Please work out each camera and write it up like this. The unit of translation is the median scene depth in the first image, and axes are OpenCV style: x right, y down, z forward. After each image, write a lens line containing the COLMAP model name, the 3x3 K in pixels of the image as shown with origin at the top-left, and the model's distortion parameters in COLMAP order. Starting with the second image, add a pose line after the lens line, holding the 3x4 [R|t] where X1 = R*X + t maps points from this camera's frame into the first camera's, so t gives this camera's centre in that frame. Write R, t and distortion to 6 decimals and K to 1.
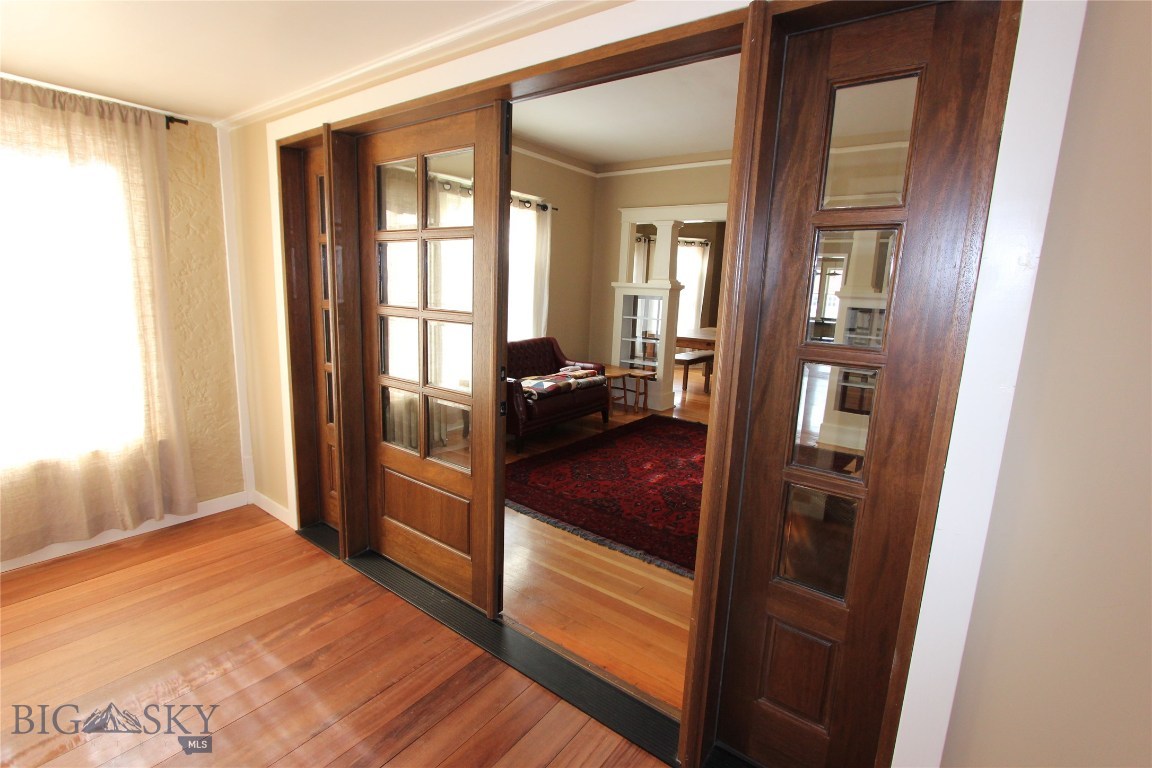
lens RADIAL K [[532.9, 0, 574.6], [0, 532.9, 385.5], [0, 0, 1]] dist [-0.012313, 0.001153]
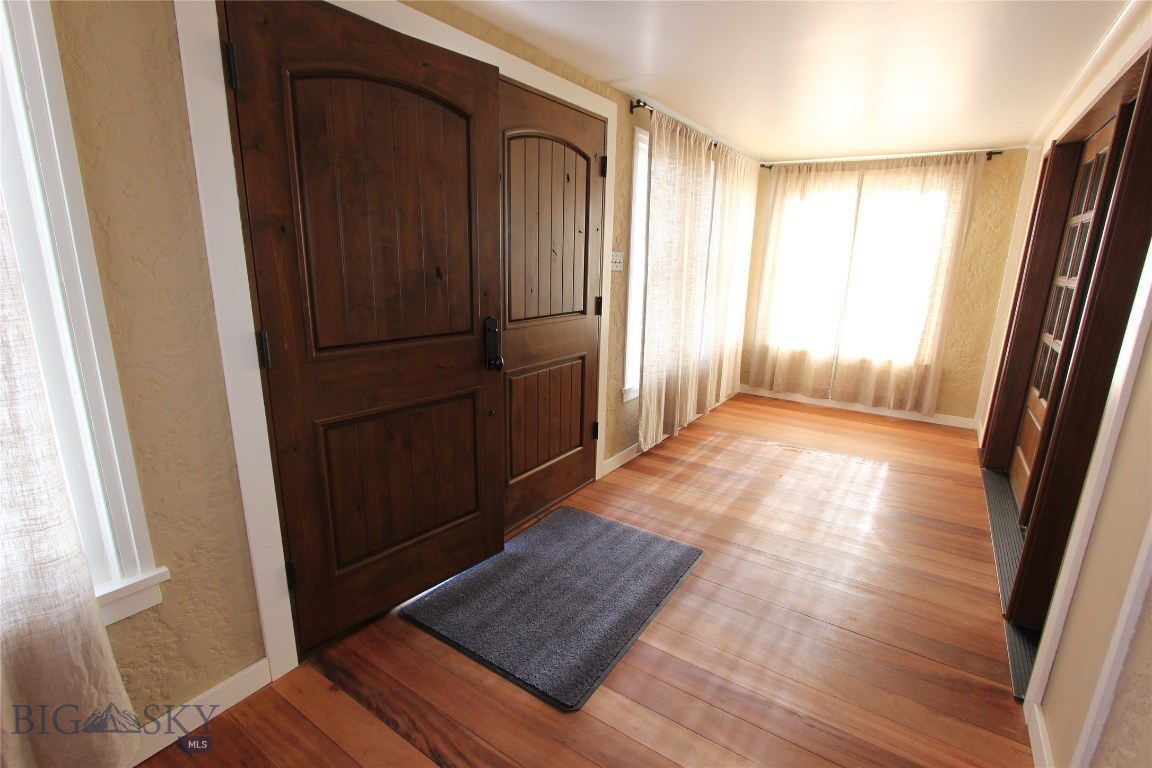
lens RADIAL K [[532.9, 0, 574.6], [0, 532.9, 385.5], [0, 0, 1]] dist [-0.012313, 0.001153]
pose [[0.054651, 0.204695, -0.977299, 0.454562], [-0.198985, 0.961362, 0.190229, 0.045563], [0.978477, 0.184072, 0.093271, -0.101721]]
